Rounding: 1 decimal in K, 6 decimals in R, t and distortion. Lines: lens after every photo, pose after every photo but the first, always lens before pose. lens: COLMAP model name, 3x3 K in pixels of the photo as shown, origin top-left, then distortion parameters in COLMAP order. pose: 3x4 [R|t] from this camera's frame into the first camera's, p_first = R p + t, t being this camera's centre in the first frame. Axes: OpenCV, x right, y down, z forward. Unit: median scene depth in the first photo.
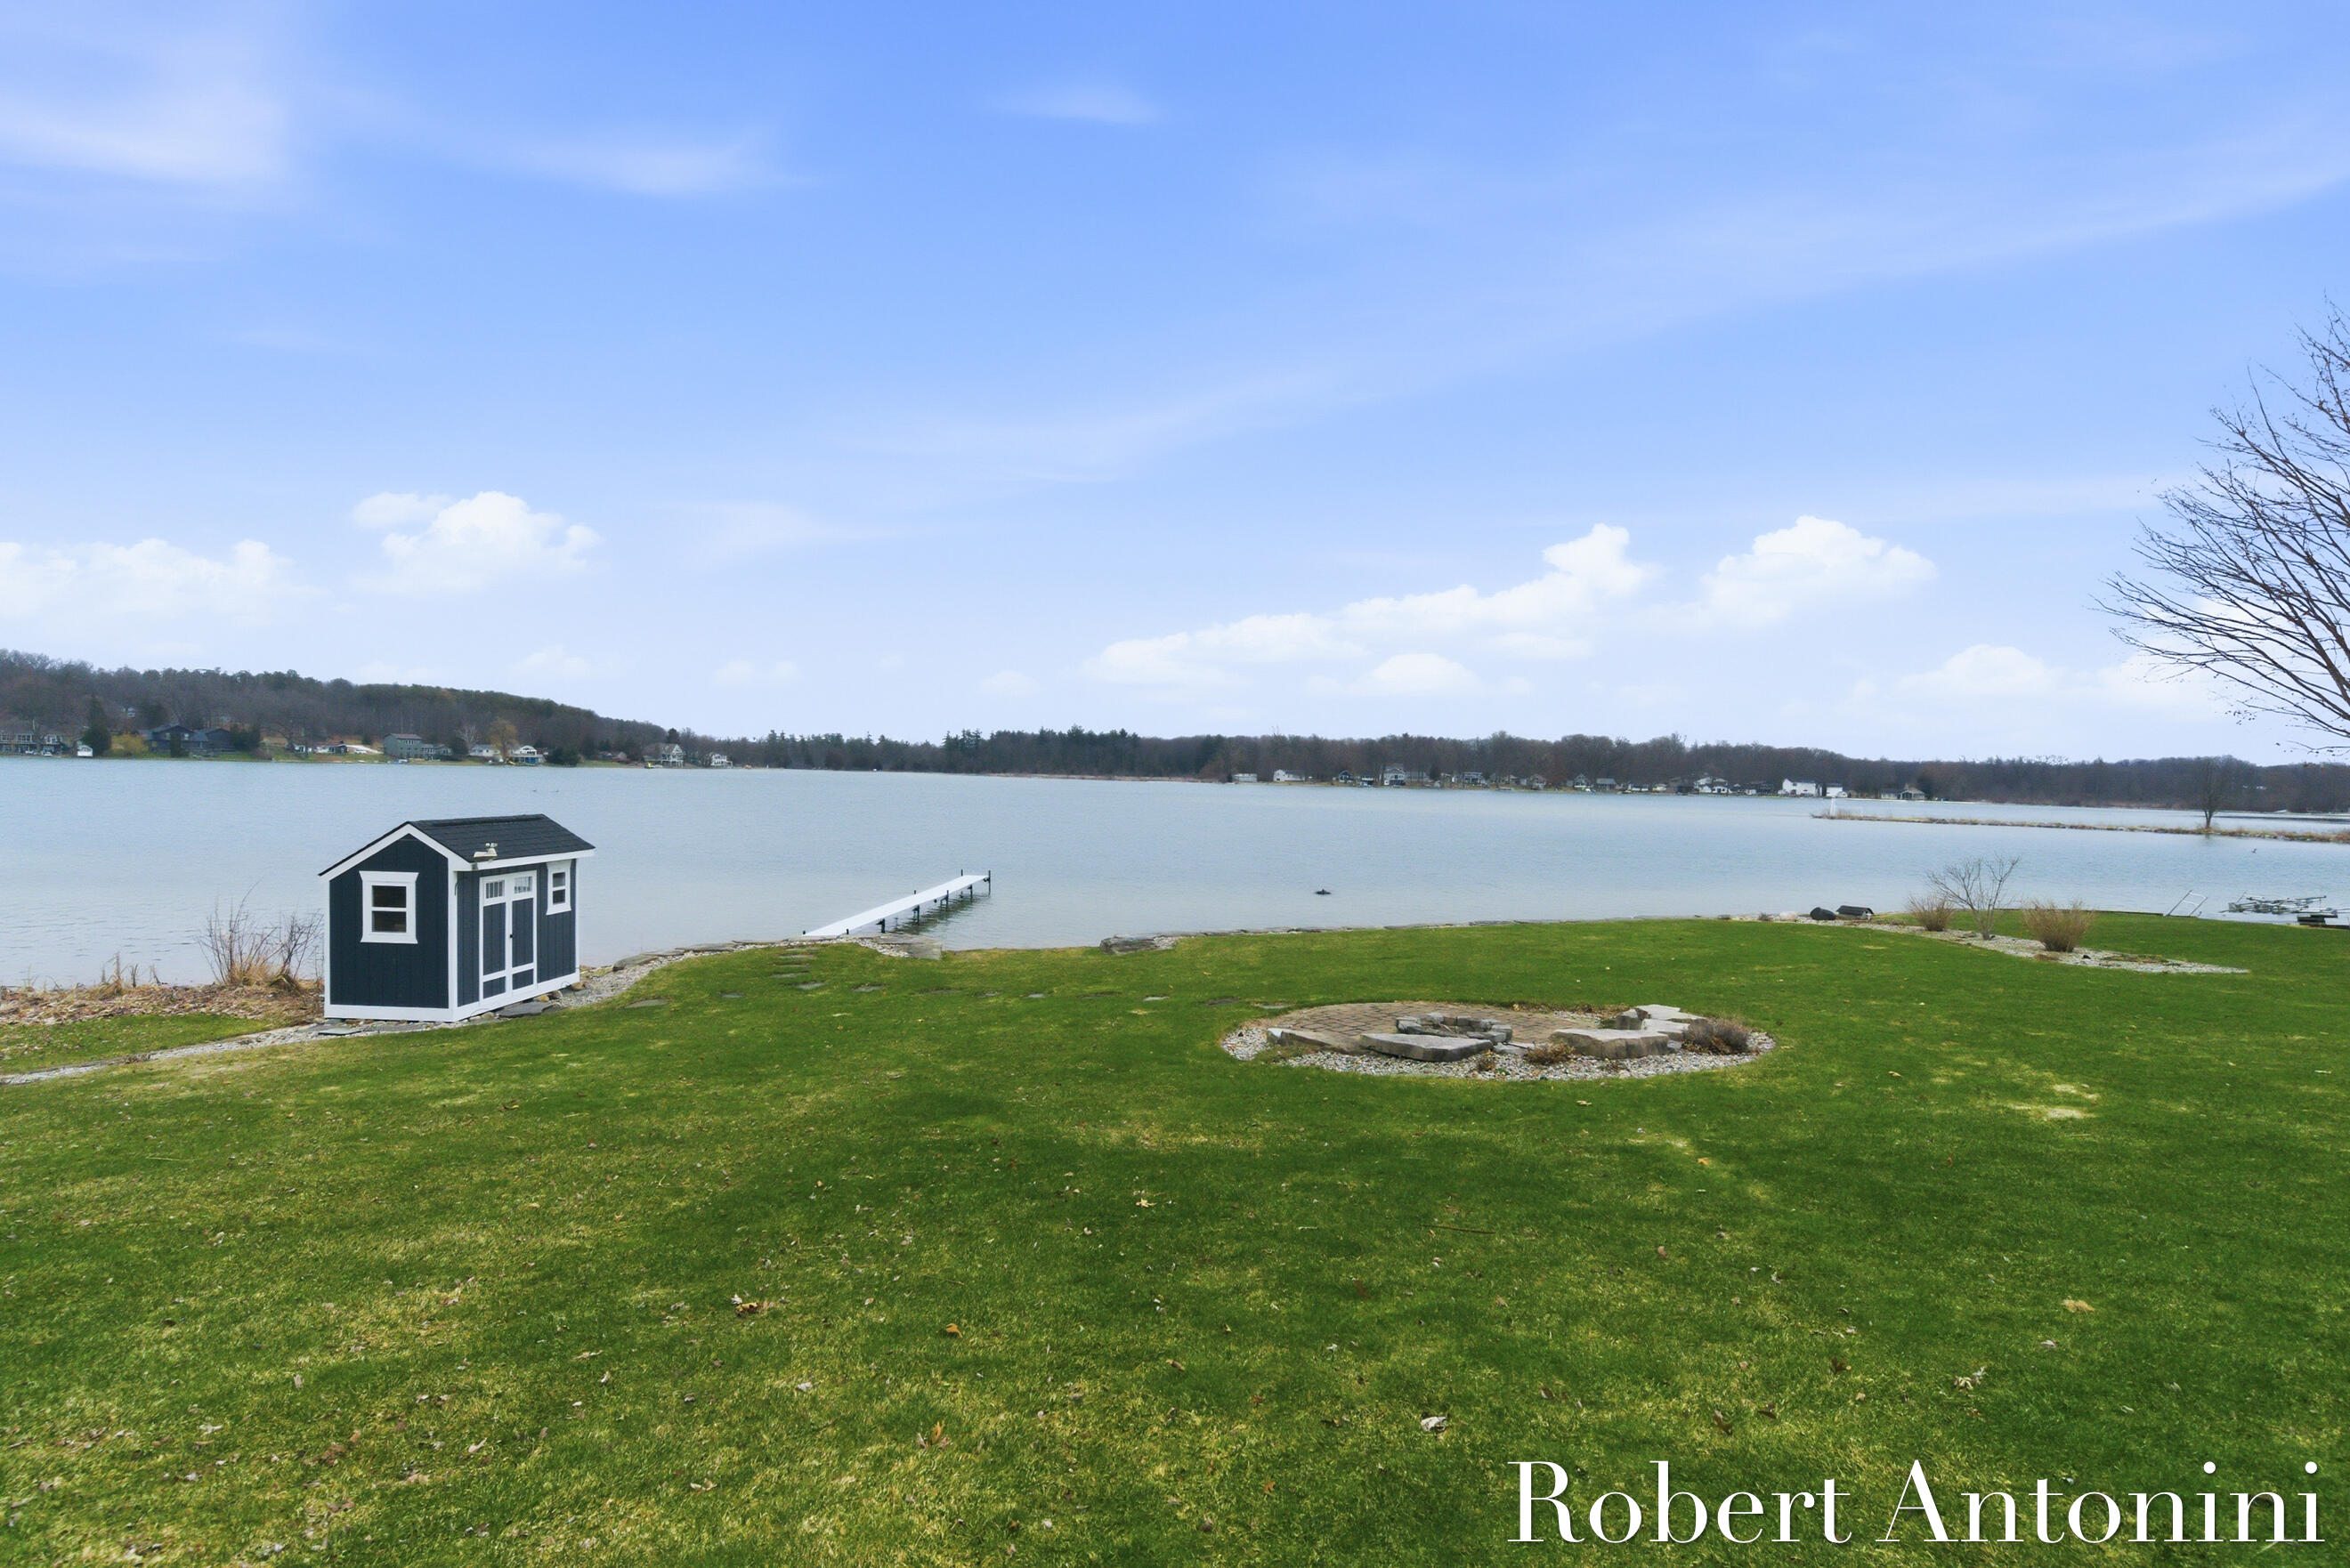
lens RADIAL K [[1117.4, 0, 1173.6], [0, 1117.4, 807.5], [0, 0, 1]] dist [0.001035, -0.000363]
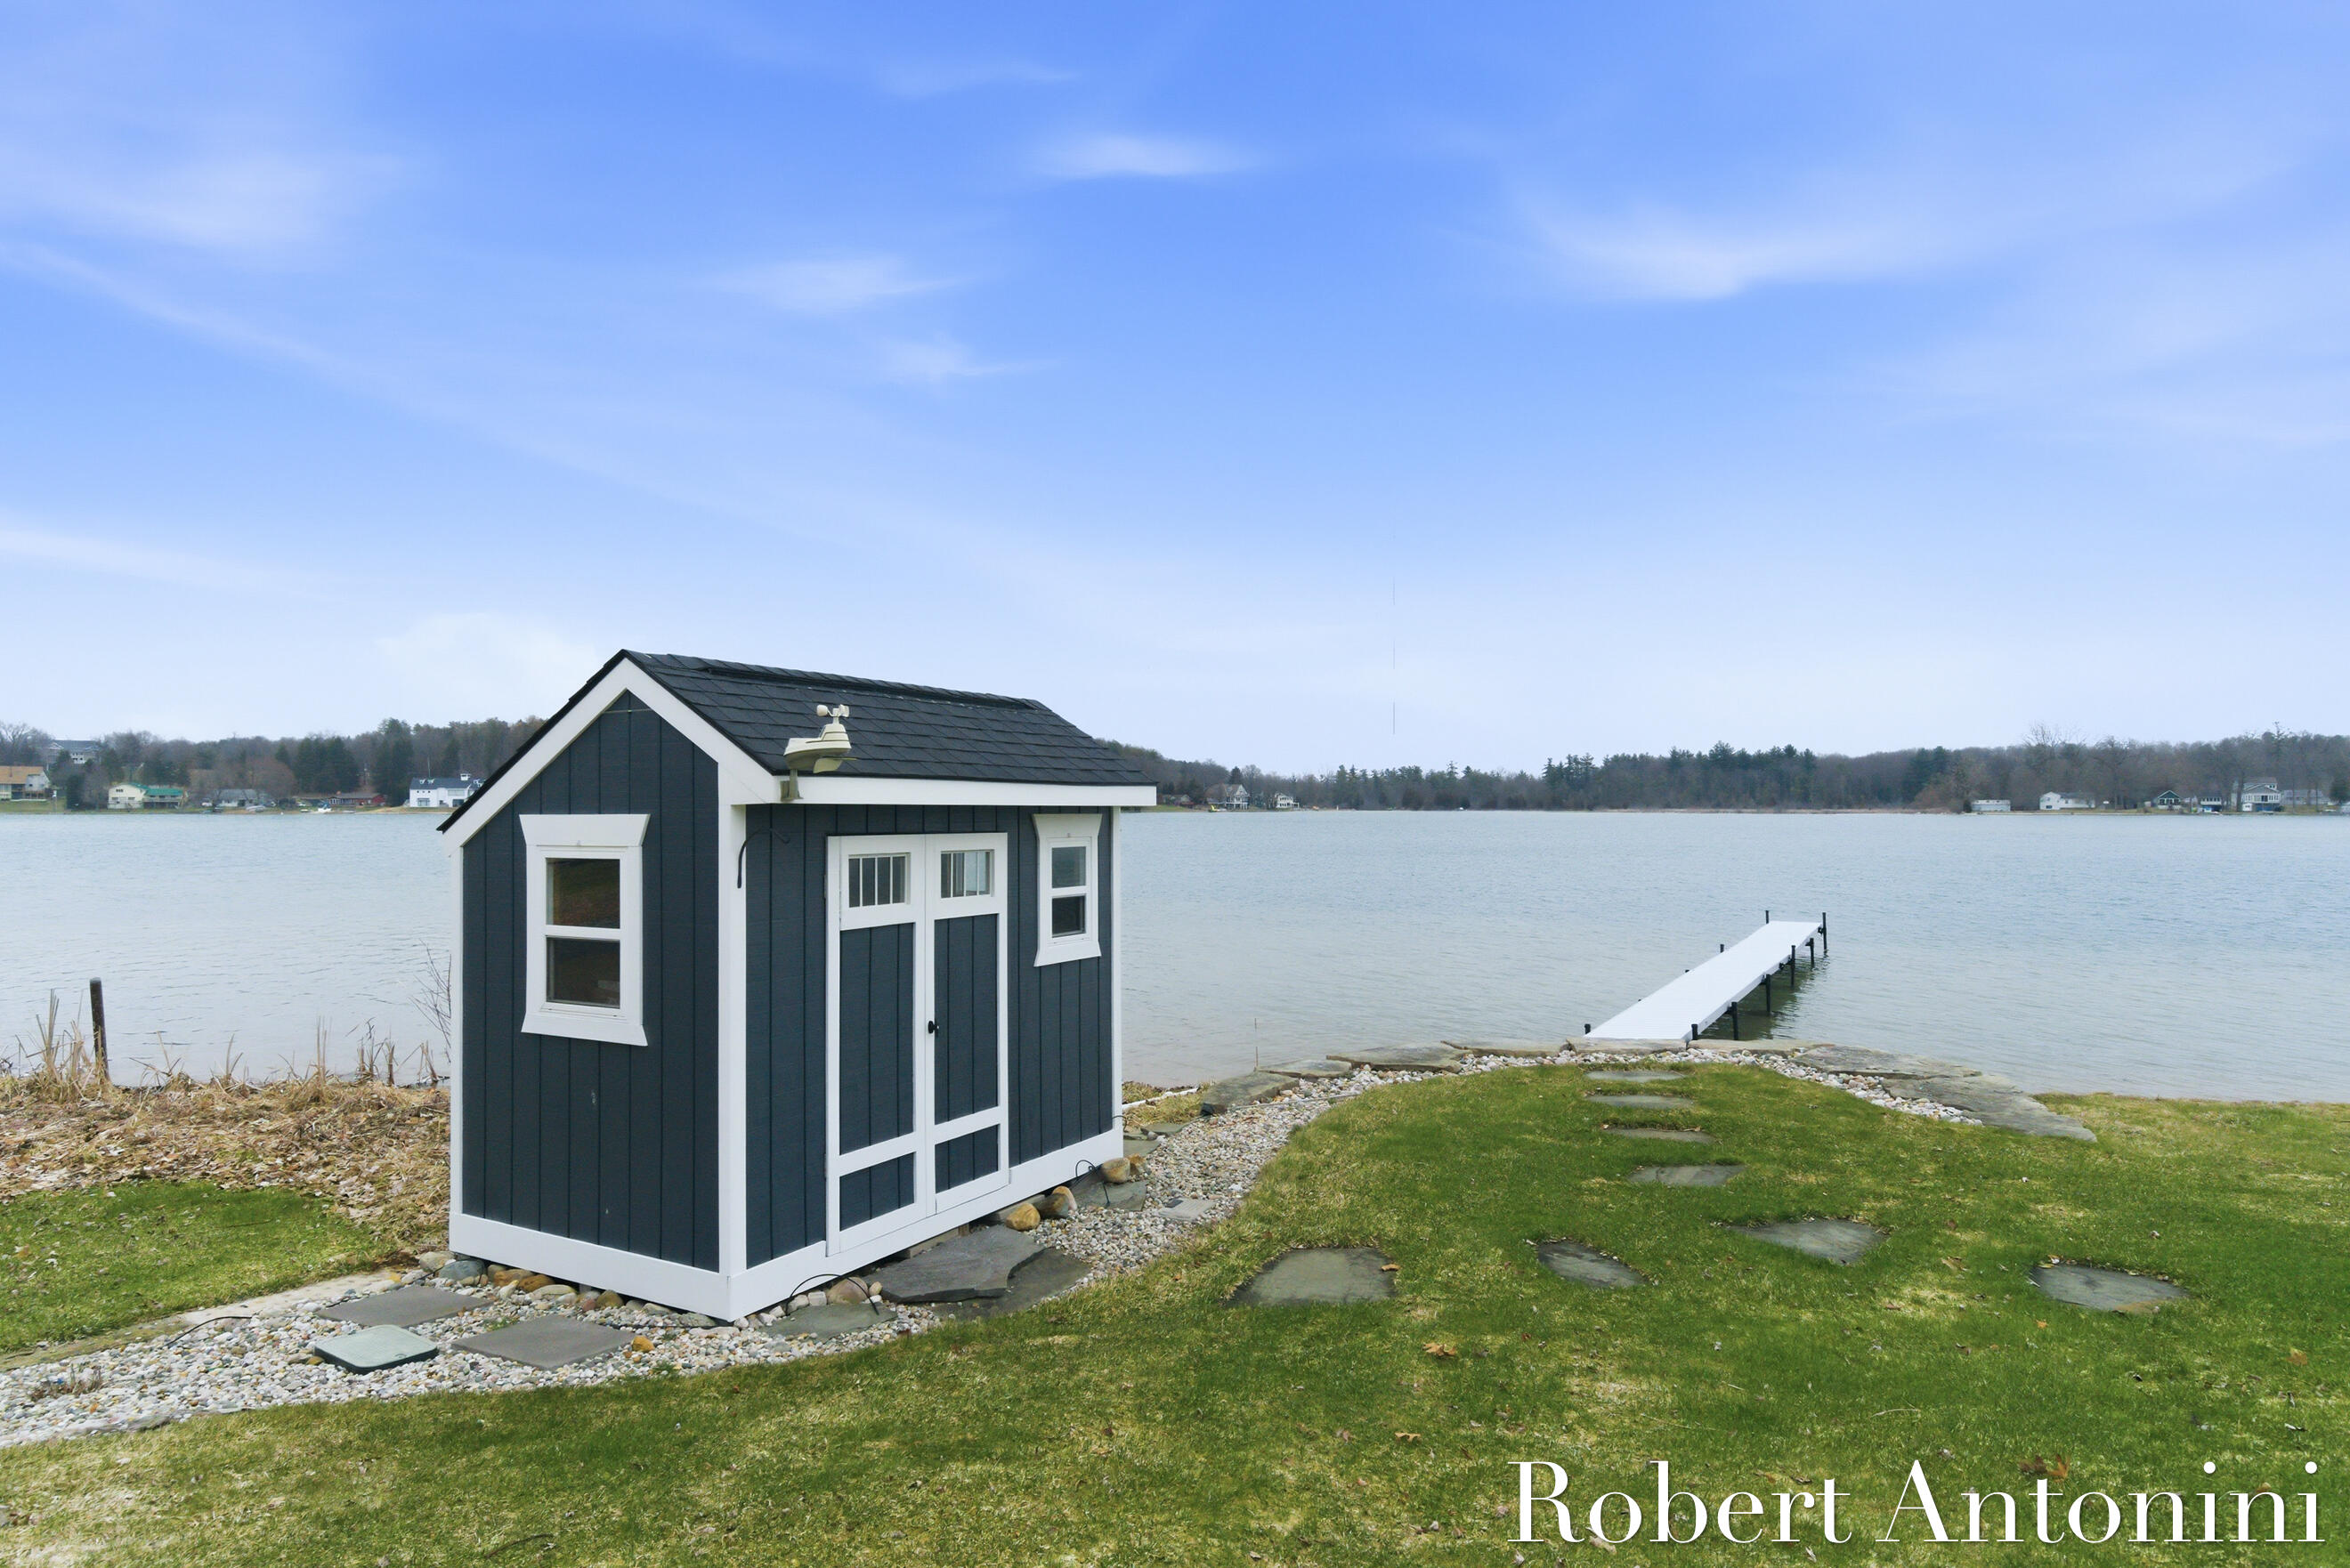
lens RADIAL K [[1372.3, 0, 1175.0], [0, 1372.3, 784.0], [0, 0, 1]] dist [0.032929, -0.024002]
pose [[0.893239, -0.033242, -0.448352, -0.333701], [0.010466, 0.998530, -0.053184, 0.063958], [0.449461, 0.042814, 0.892273, 0.646210]]
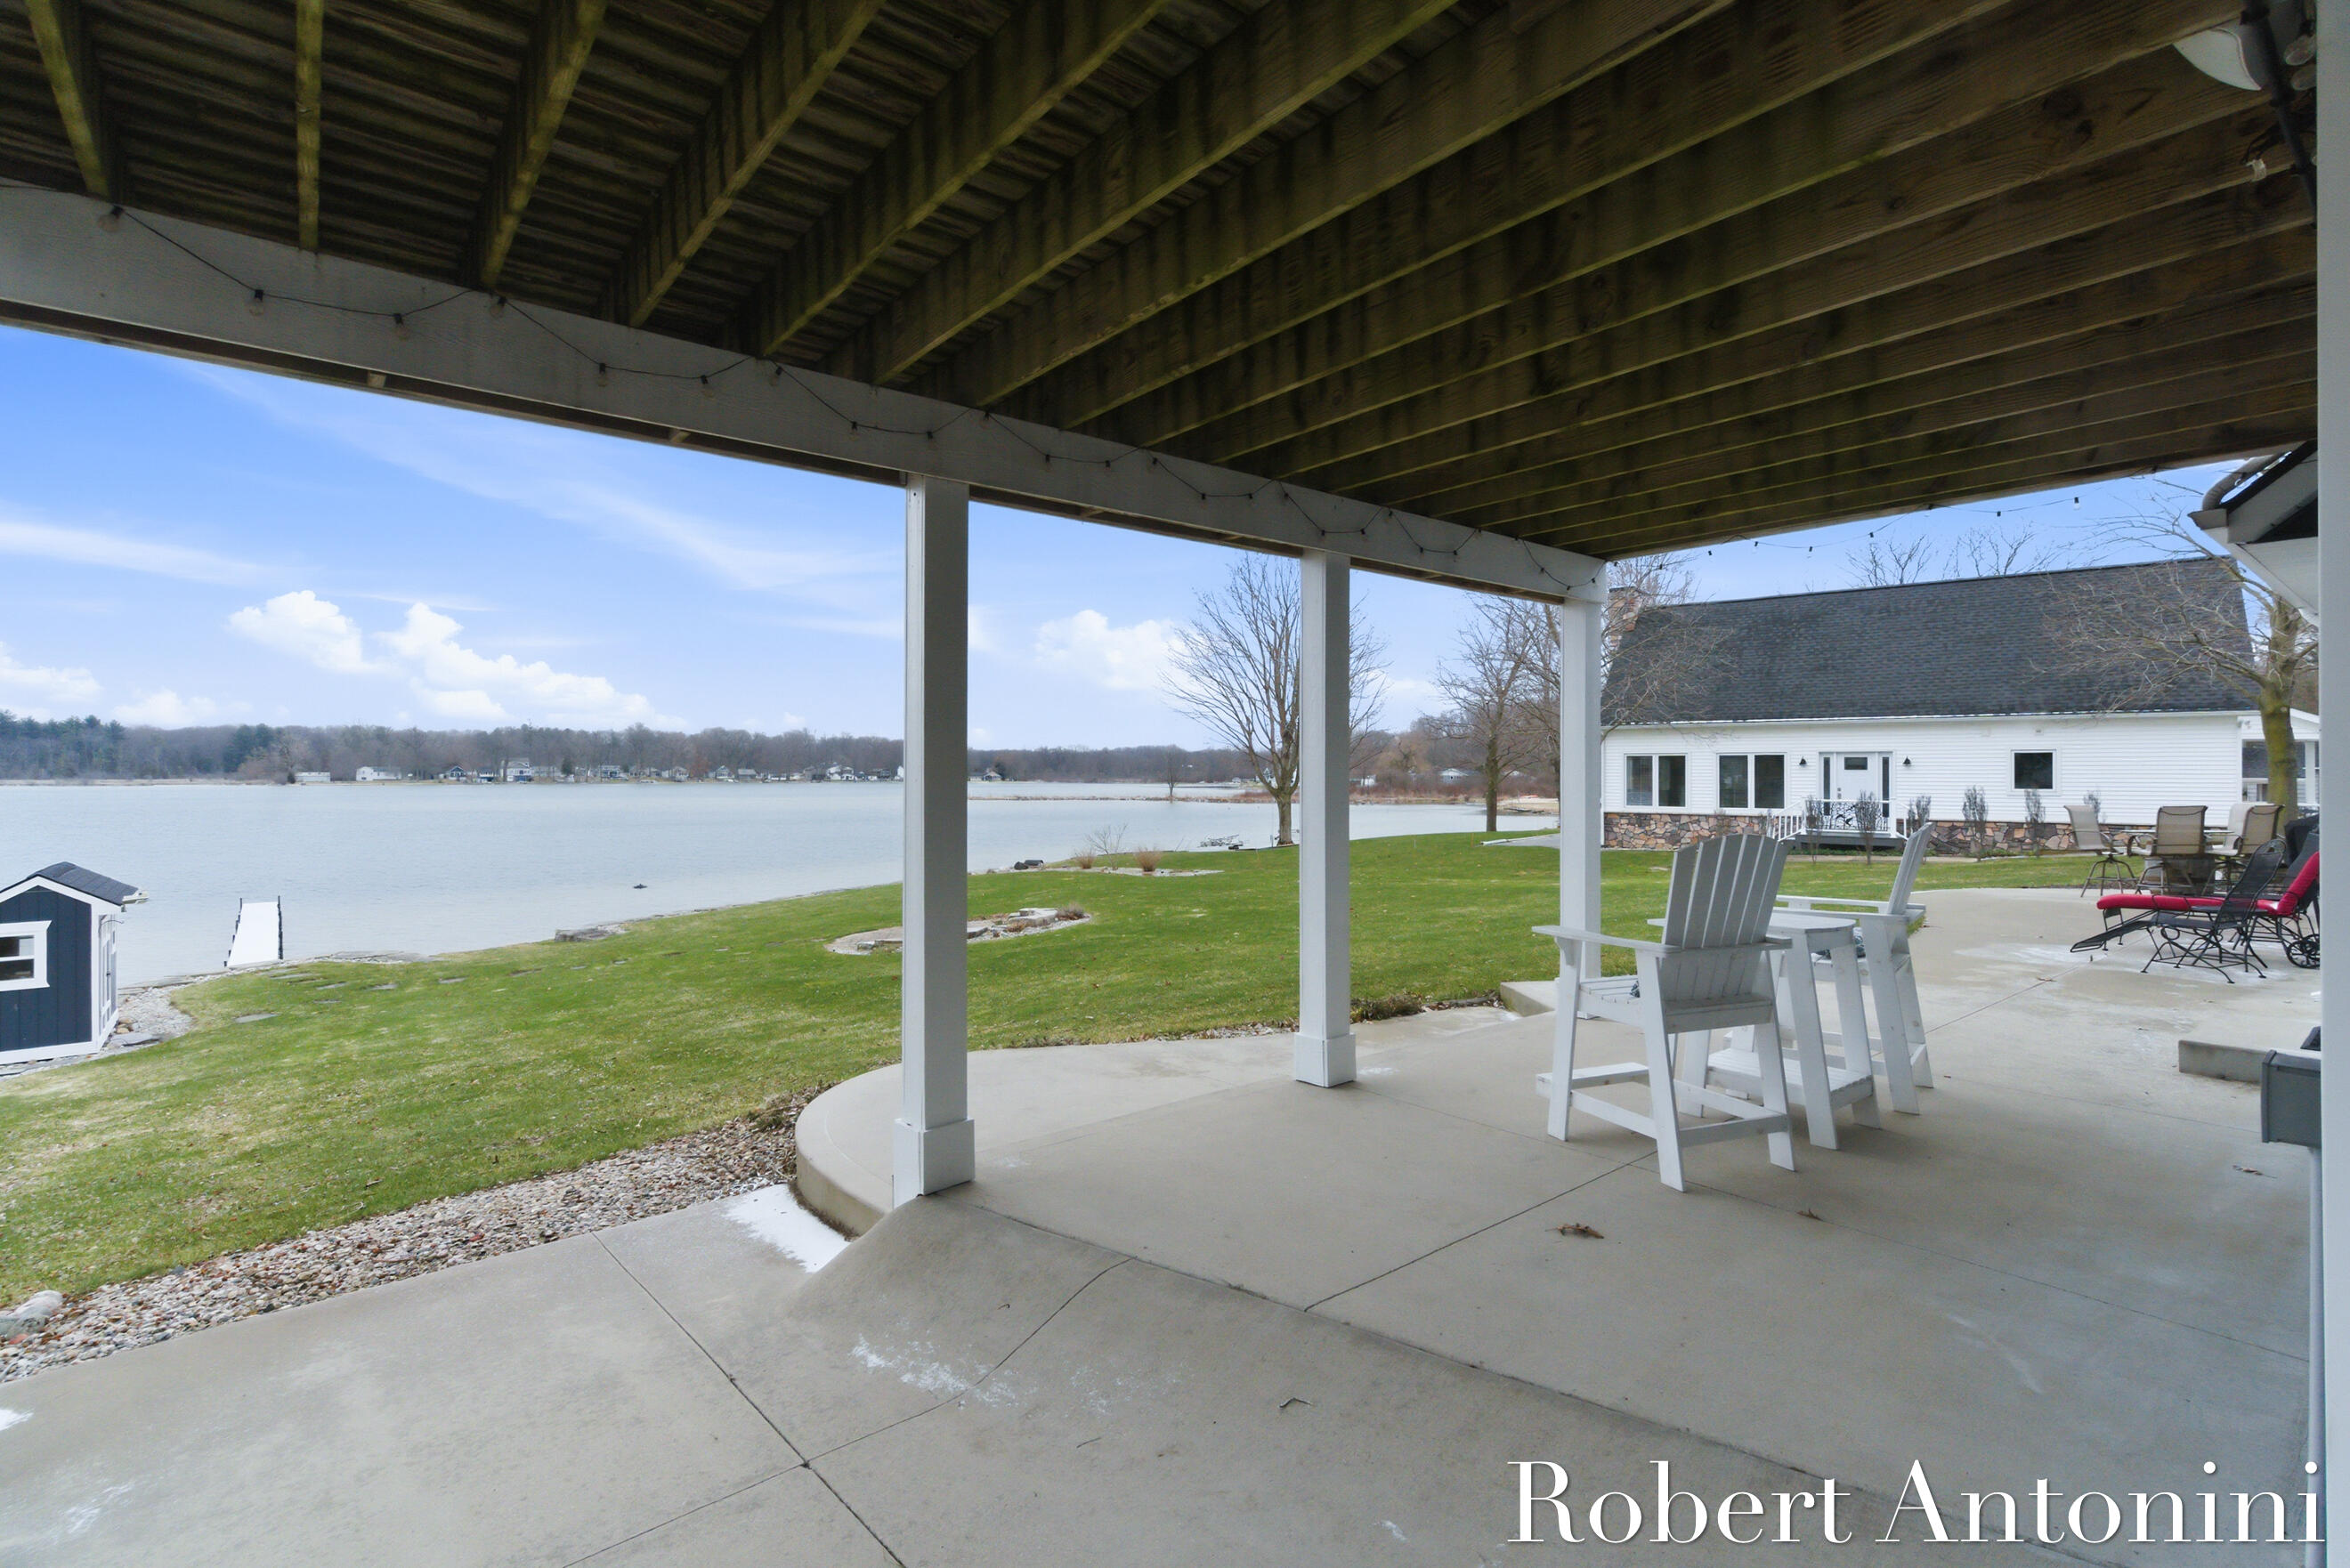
lens RADIAL K [[1053.1, 0, 1175.0], [0, 1053.1, 784.0], [0, 0, 1]] dist [-0.009495, 0.002143]
pose [[0.727043, -0.029745, 0.685948, -0.511032], [0.037469, 0.999291, 0.003619, -0.032515], [-0.685569, 0.023071, 0.727642, -0.431063]]
